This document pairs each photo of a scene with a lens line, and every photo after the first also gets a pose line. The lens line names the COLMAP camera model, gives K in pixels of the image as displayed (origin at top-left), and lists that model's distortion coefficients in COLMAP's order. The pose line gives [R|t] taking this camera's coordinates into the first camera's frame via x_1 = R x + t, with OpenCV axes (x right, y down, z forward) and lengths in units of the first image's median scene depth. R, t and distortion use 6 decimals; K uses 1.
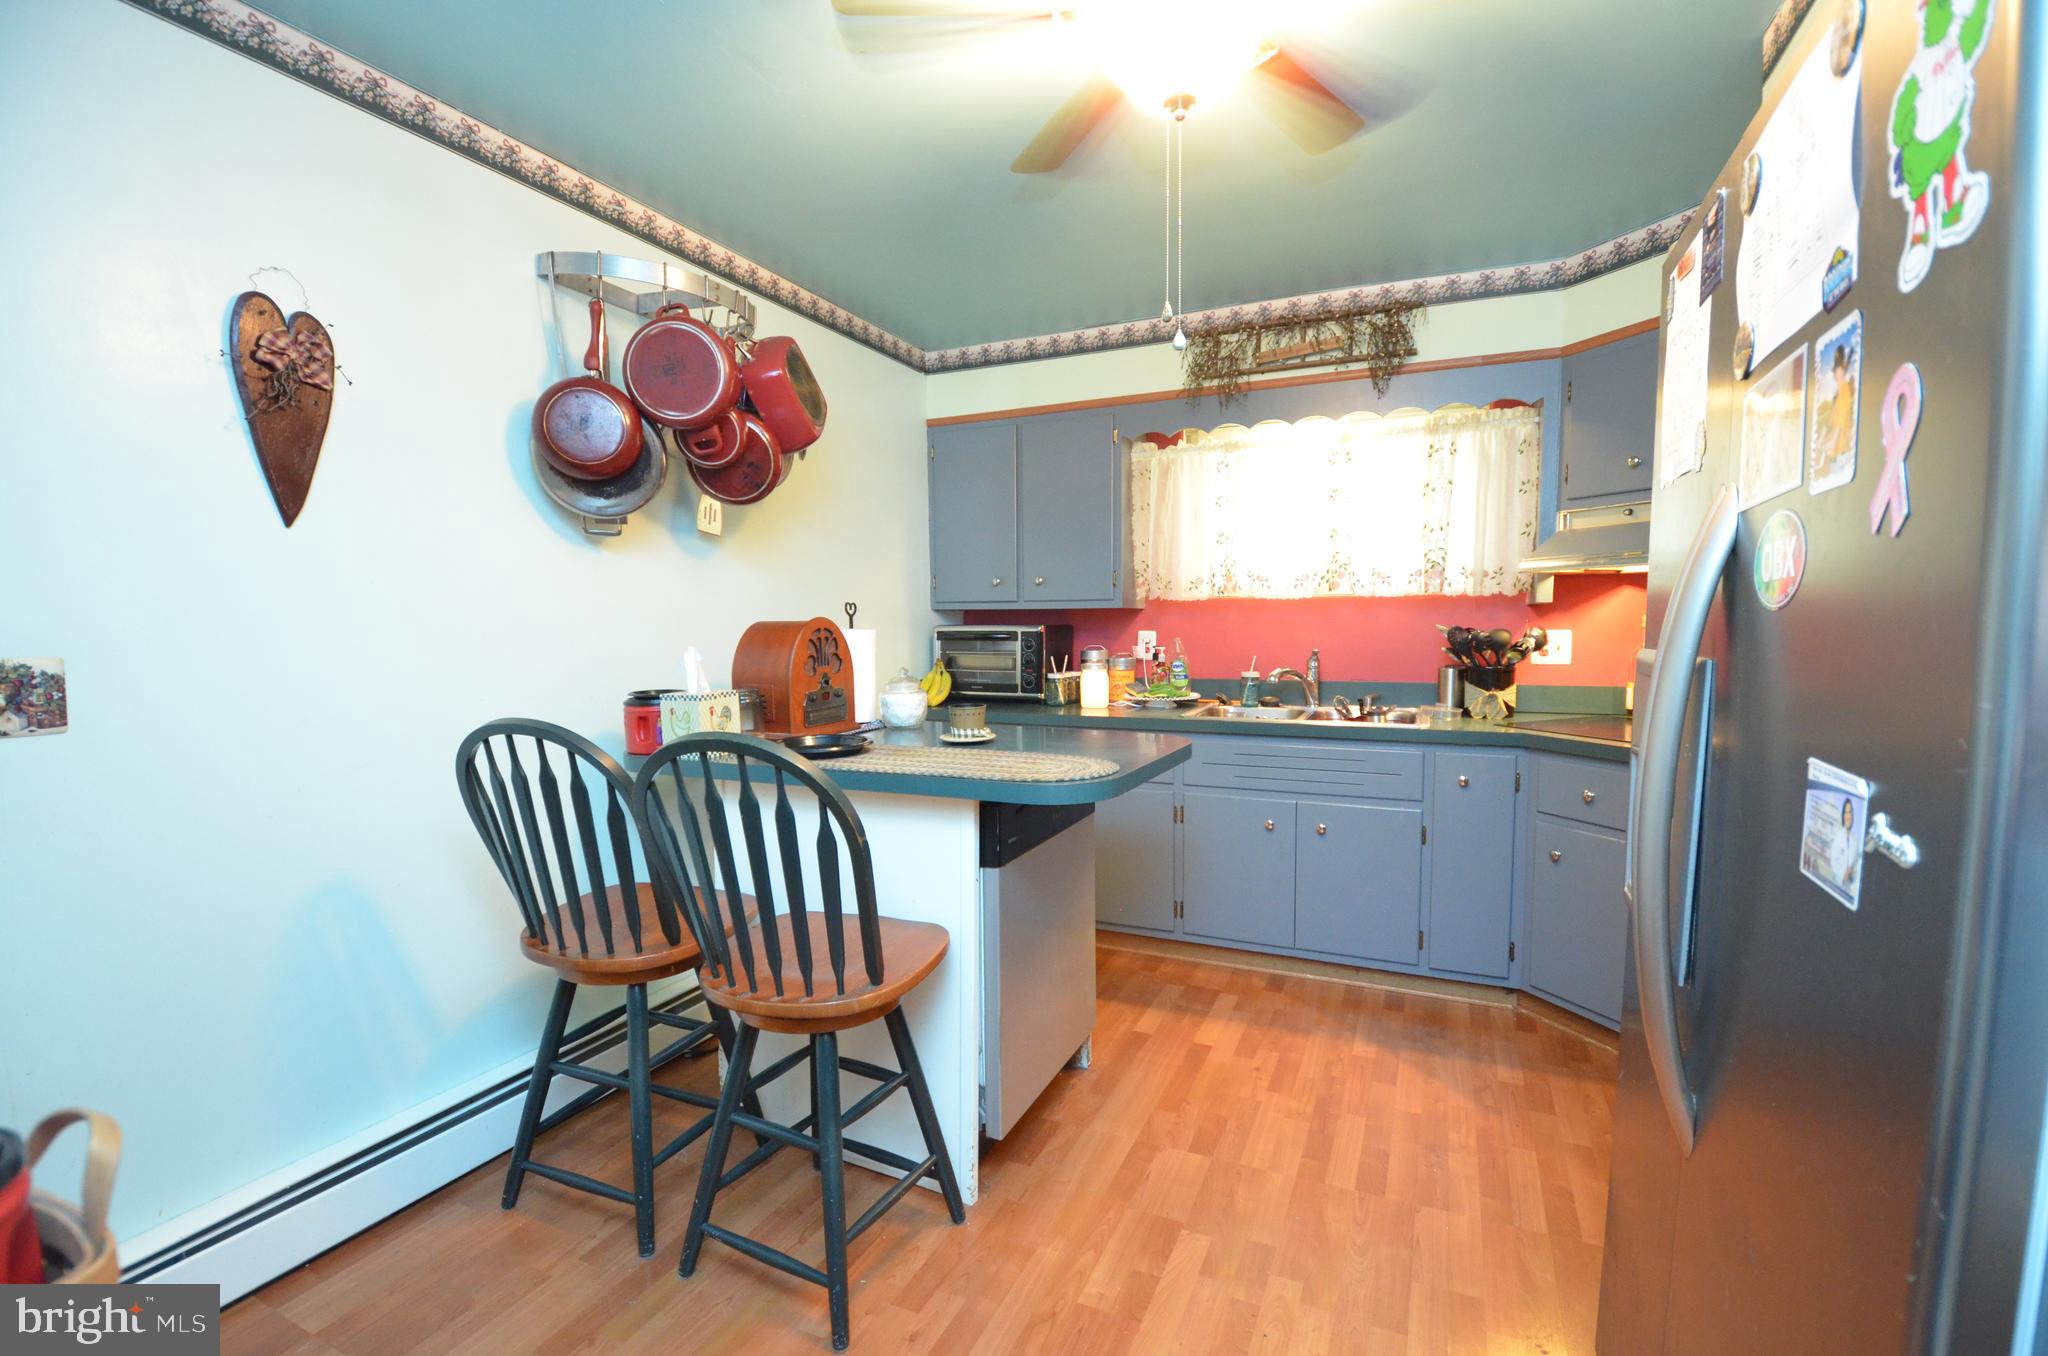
lens RADIAL K [[908.5, 0, 1010.9], [0, 908.5, 708.8], [0, 0, 1]] dist [-0.011230, -0.011544]
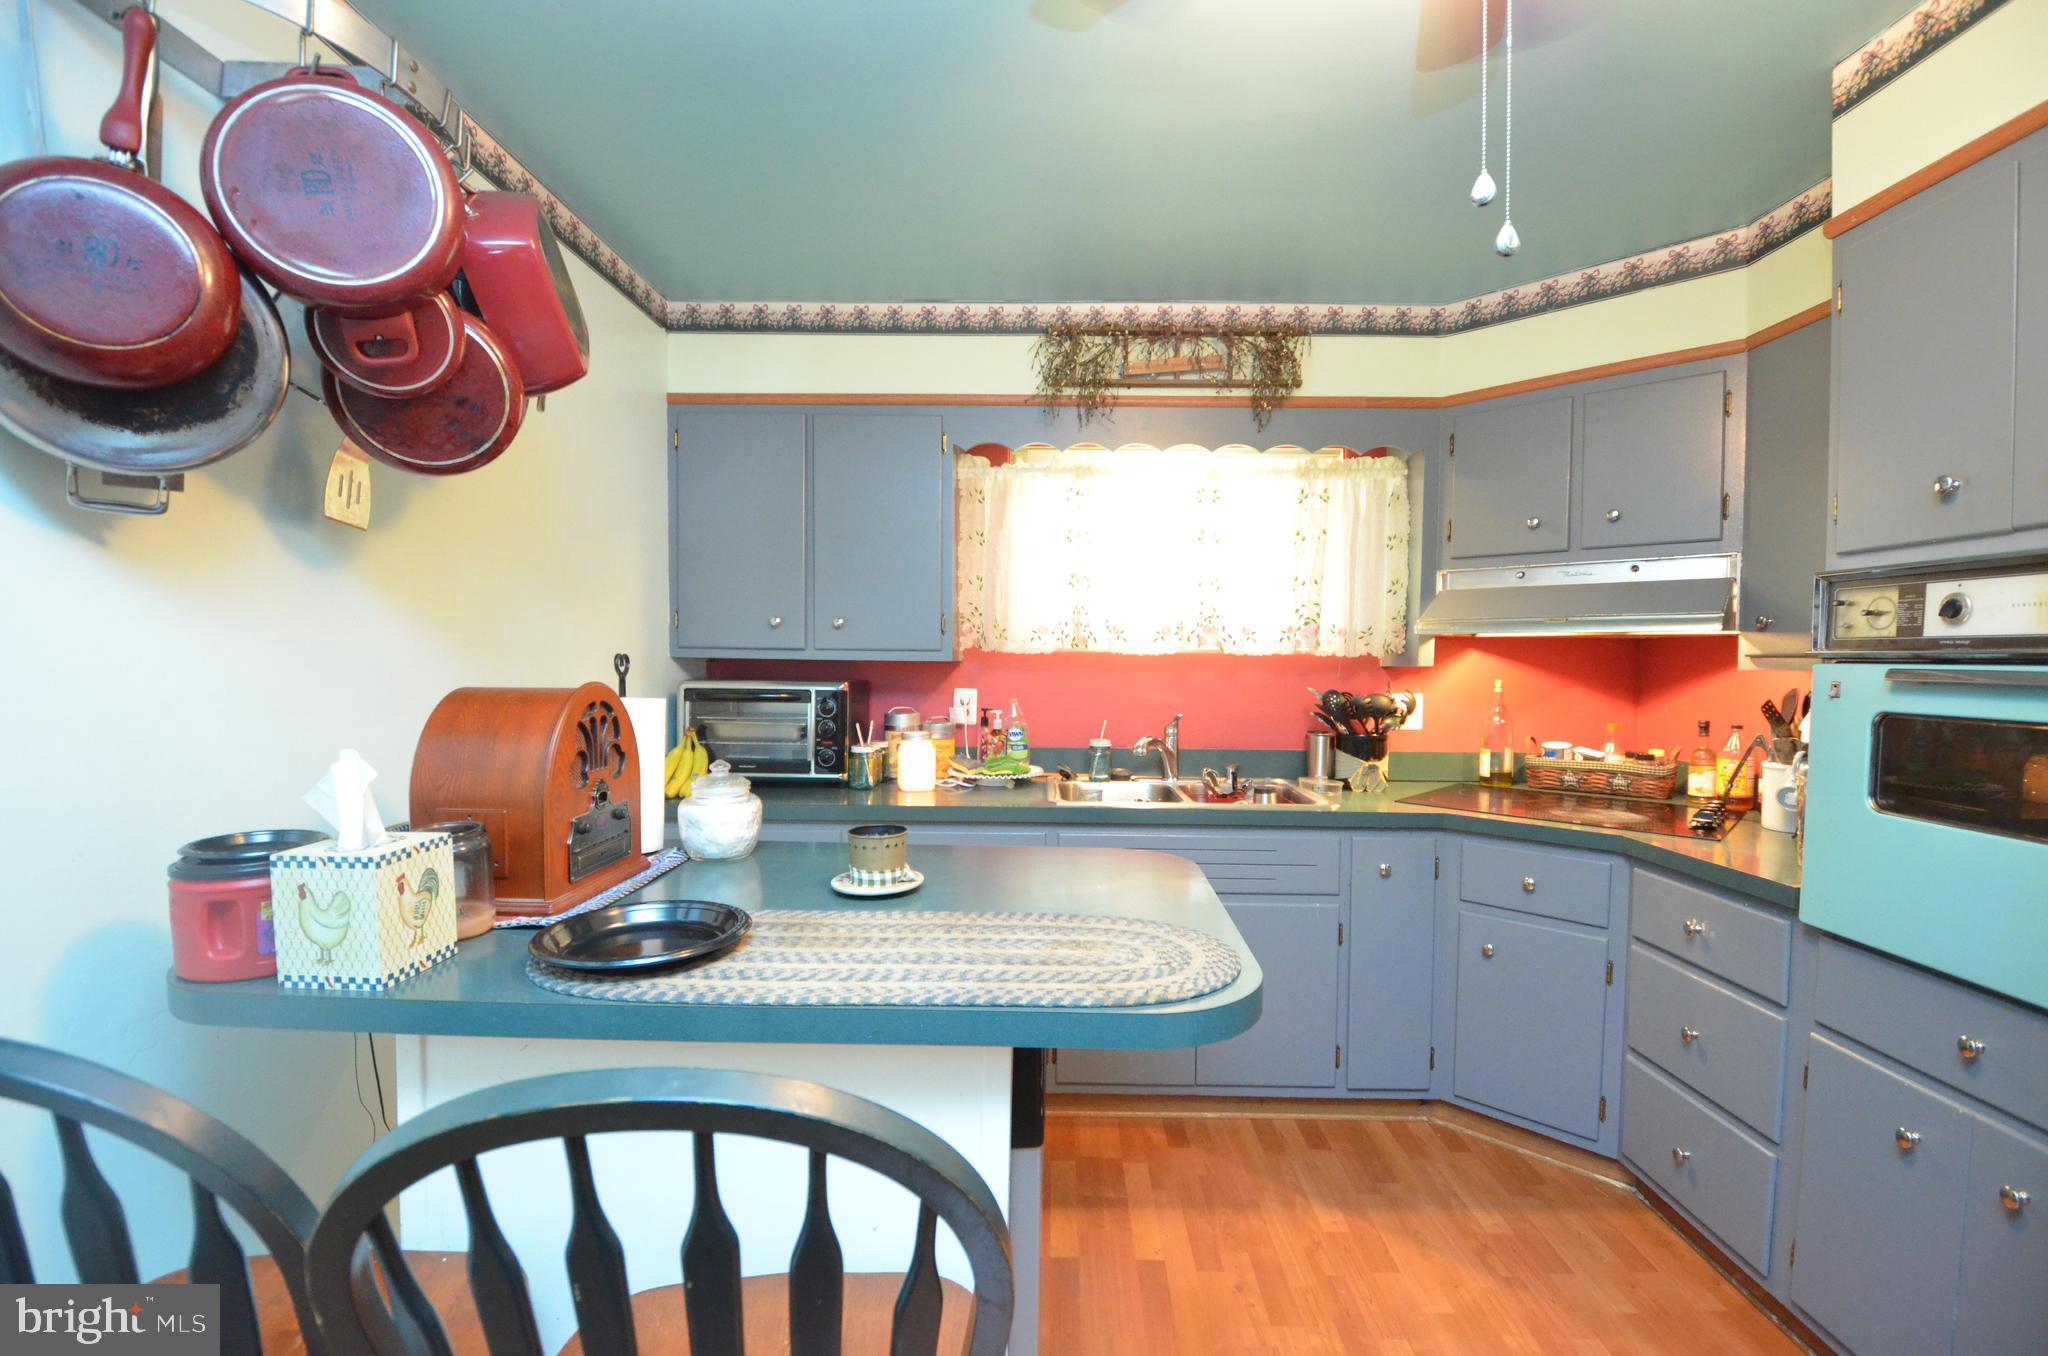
lens RADIAL K [[908.5, 0, 1021.1], [0, 908.5, 695.1], [0, 0, 1]] dist [-0.011230, -0.011544]
pose [[0.911710, 0.000395, 0.410834, -0.166440], [0.021139, 0.998630, -0.047870, -0.050464], [-0.410290, 0.052328, 0.910452, 0.309842]]
